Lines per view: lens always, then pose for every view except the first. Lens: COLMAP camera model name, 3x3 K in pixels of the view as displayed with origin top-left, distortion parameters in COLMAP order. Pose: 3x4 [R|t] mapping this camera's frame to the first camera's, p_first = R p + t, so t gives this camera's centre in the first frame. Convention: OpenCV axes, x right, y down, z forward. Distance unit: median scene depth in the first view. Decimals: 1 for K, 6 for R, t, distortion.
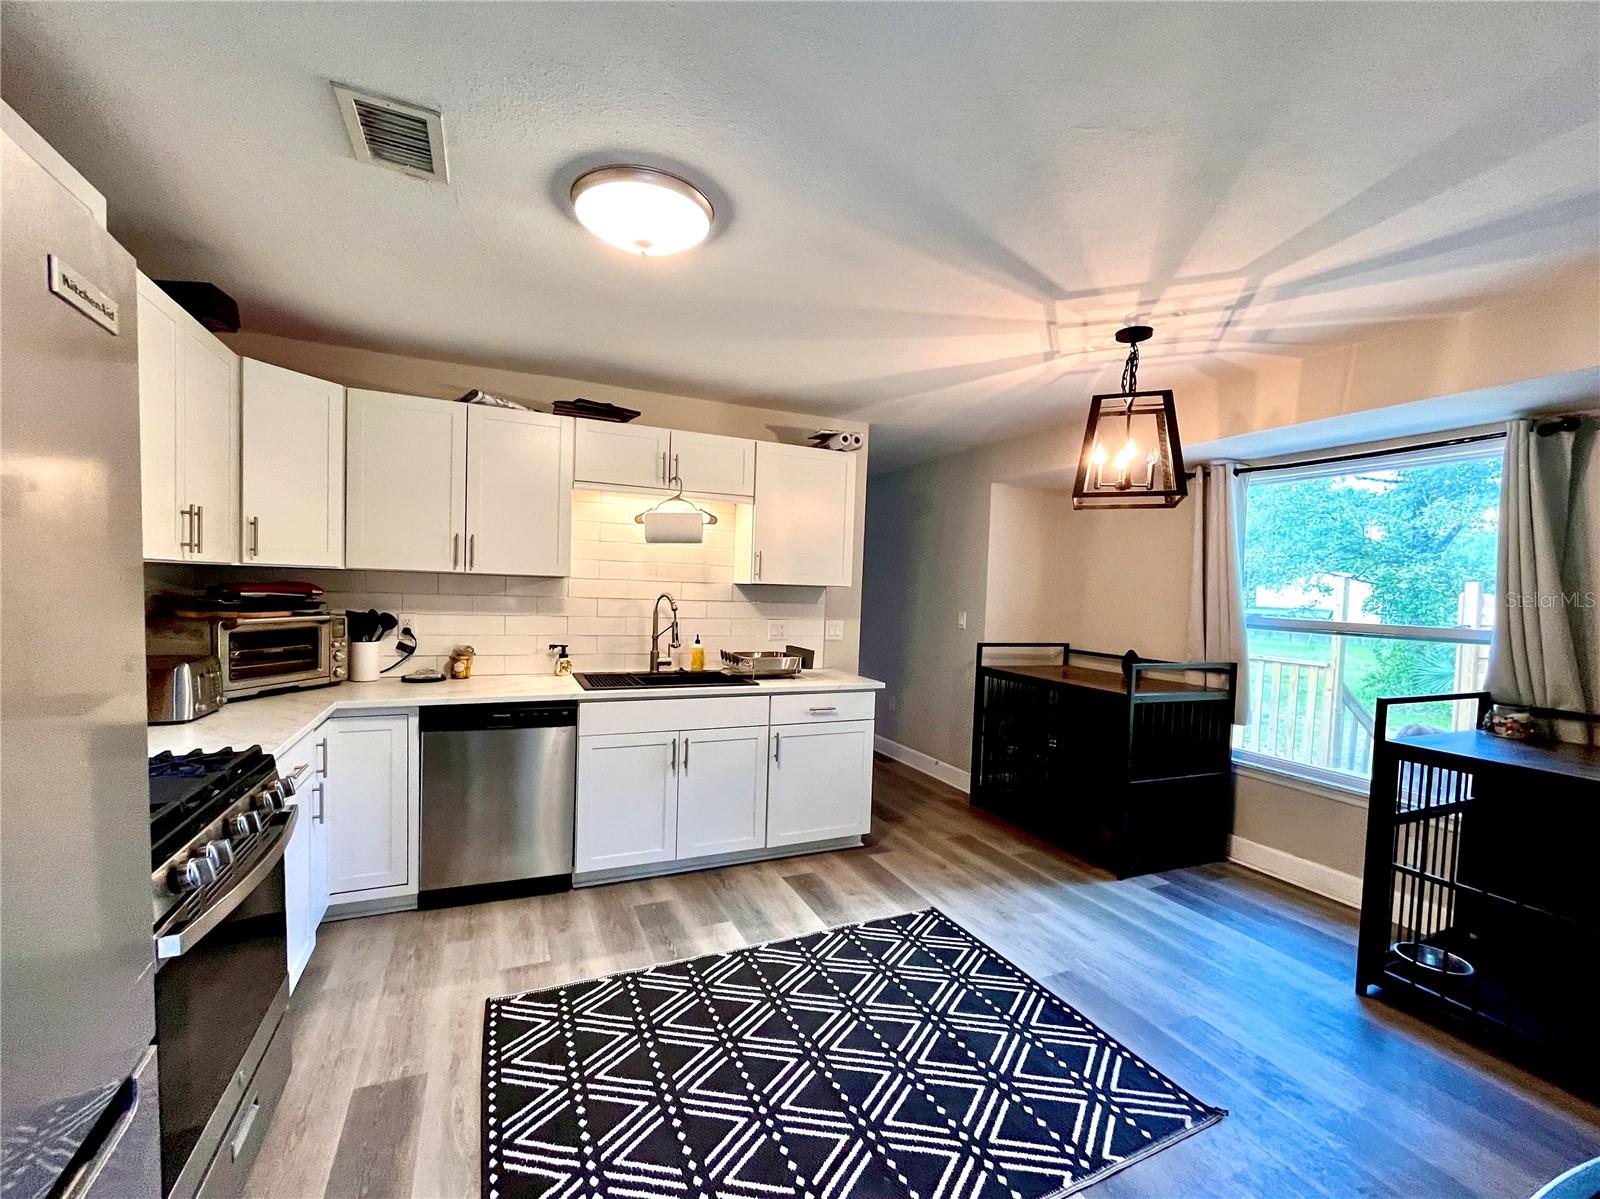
lens RADIAL K [[661.3, 0, 814.9], [0, 661.3, 615.7], [0, 0, 1]] dist [0.001112, 0.000229]
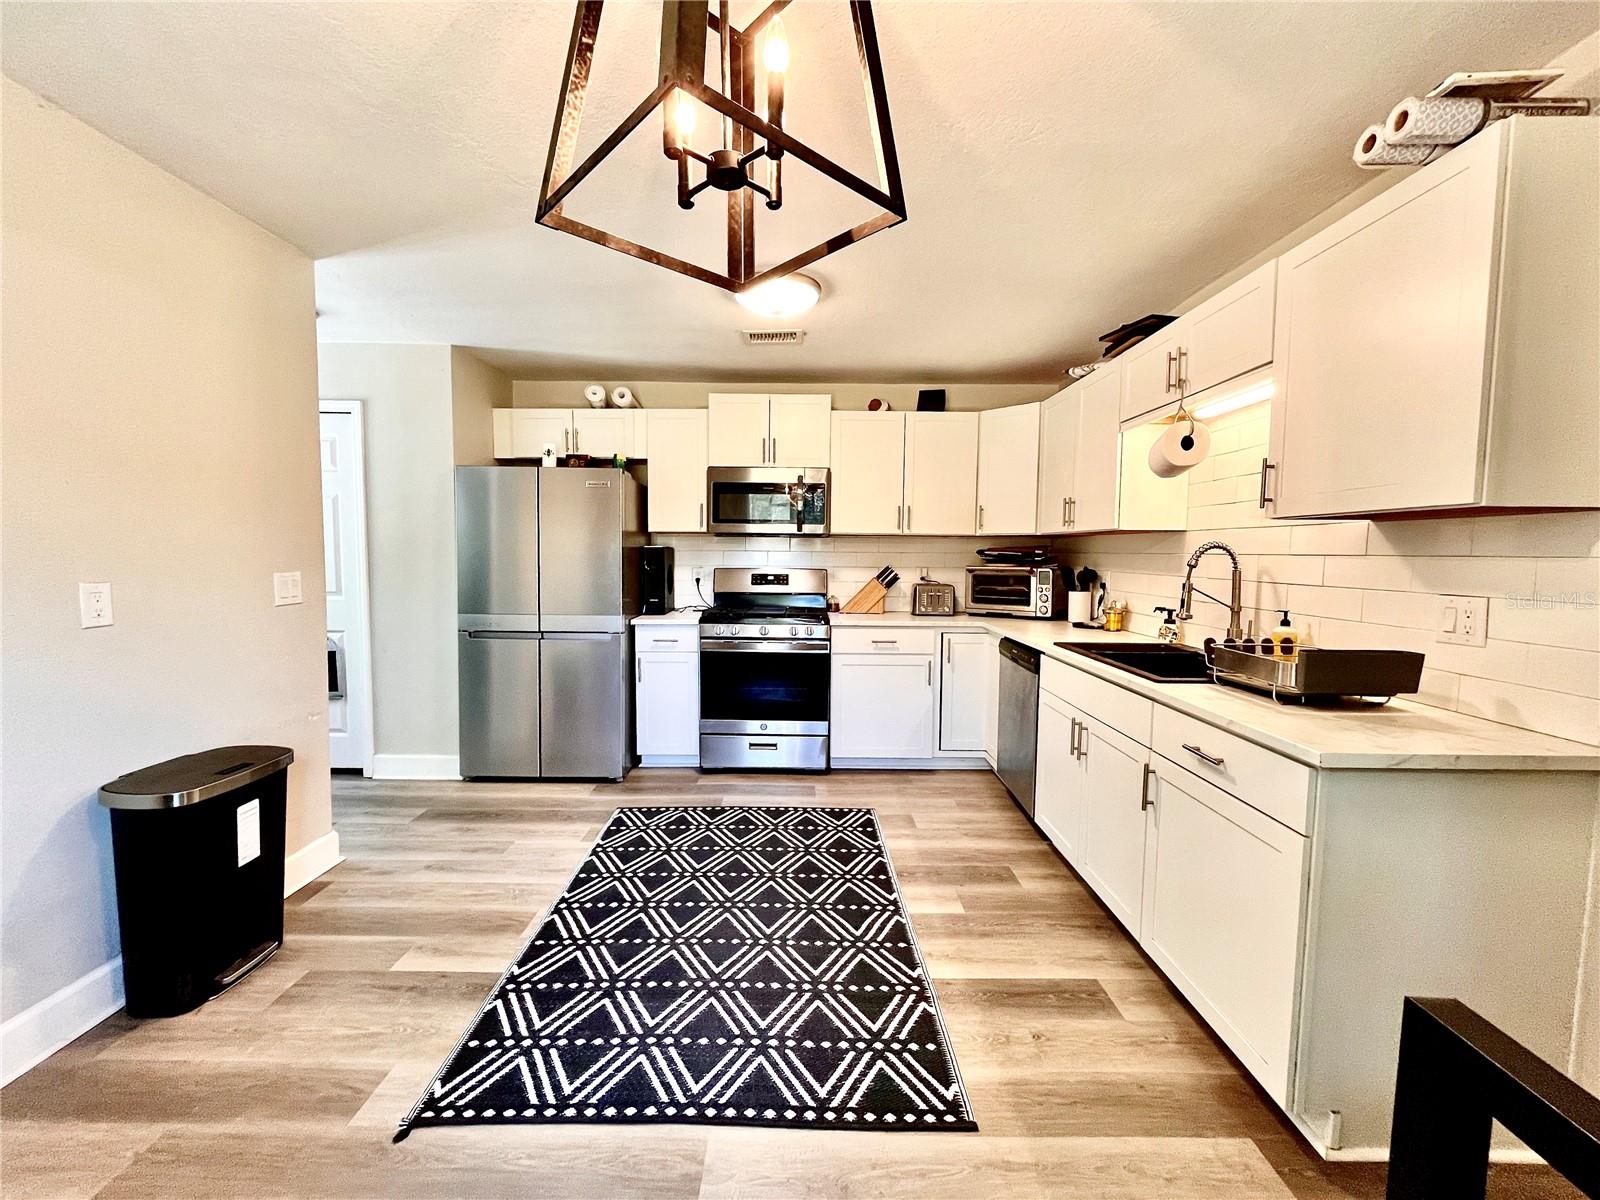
lens RADIAL K [[661.3, 0, 805.4], [0, 661.3, 600.2], [0, 0, 1]] dist [0.001112, 0.000229]
pose [[-0.426690, 0.028751, -0.903941, 0.940693], [-0.060168, 0.996378, 0.060092, 0.015398], [0.902394, 0.080029, -0.423415, 1.461980]]
